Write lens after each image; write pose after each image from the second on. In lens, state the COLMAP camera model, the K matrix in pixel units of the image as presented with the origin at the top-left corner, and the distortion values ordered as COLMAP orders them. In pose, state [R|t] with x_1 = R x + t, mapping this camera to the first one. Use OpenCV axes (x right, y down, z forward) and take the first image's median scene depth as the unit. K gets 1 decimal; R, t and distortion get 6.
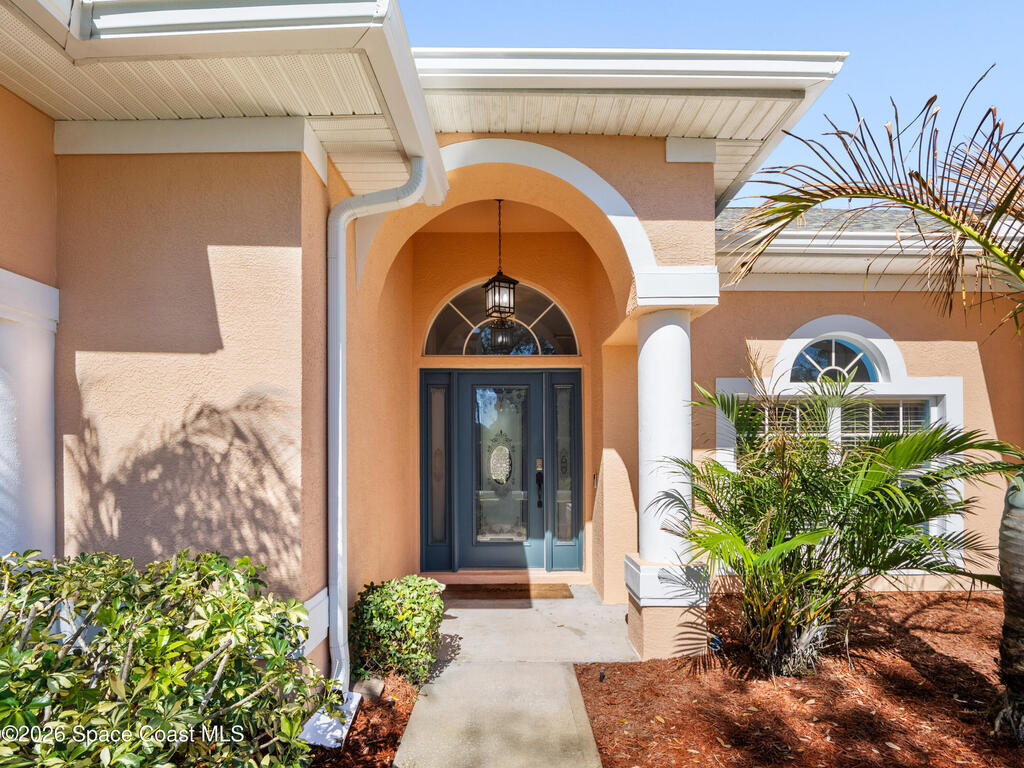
lens RADIAL K [[496.4, 0, 506.8], [0, 496.4, 432.1], [0, 0, 1]] dist [-0.012054, -0.001377]
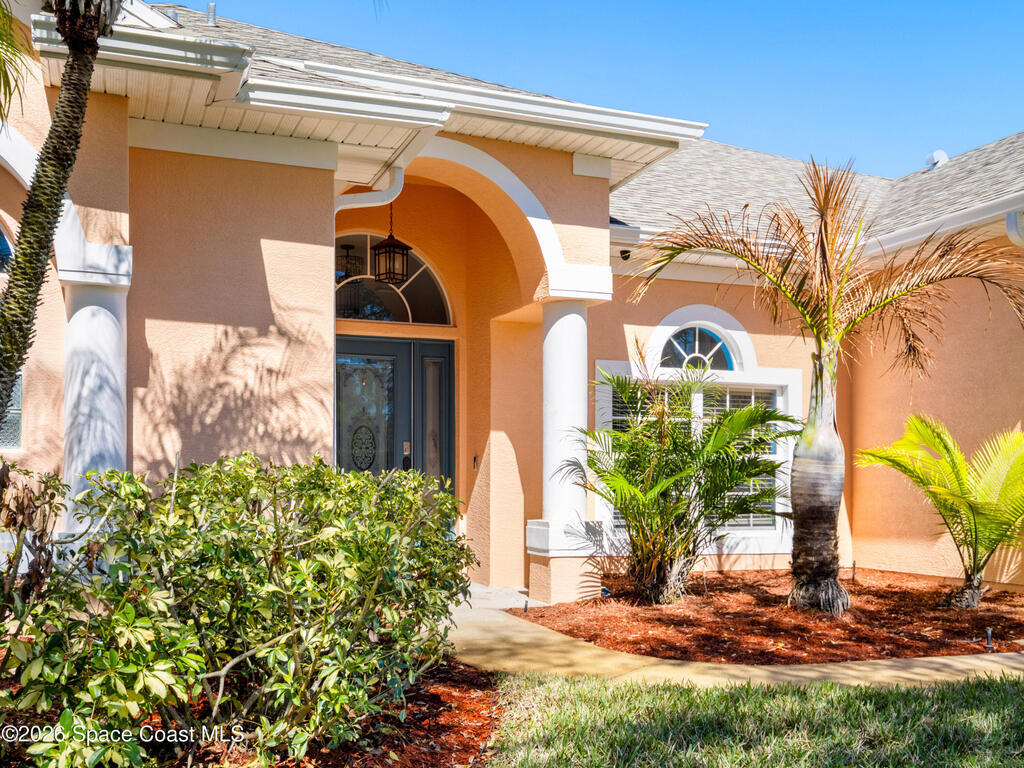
lens RADIAL K [[1081.1, 0, 511.7], [0, 1081.1, 385.6], [0, 0, 1]] dist [0.066778, 0.000000]
pose [[0.917861, 0.037856, 0.395092, -0.636202], [-0.015464, 0.998096, -0.059706, 0.081169], [-0.396600, 0.048692, 0.916699, -0.999088]]
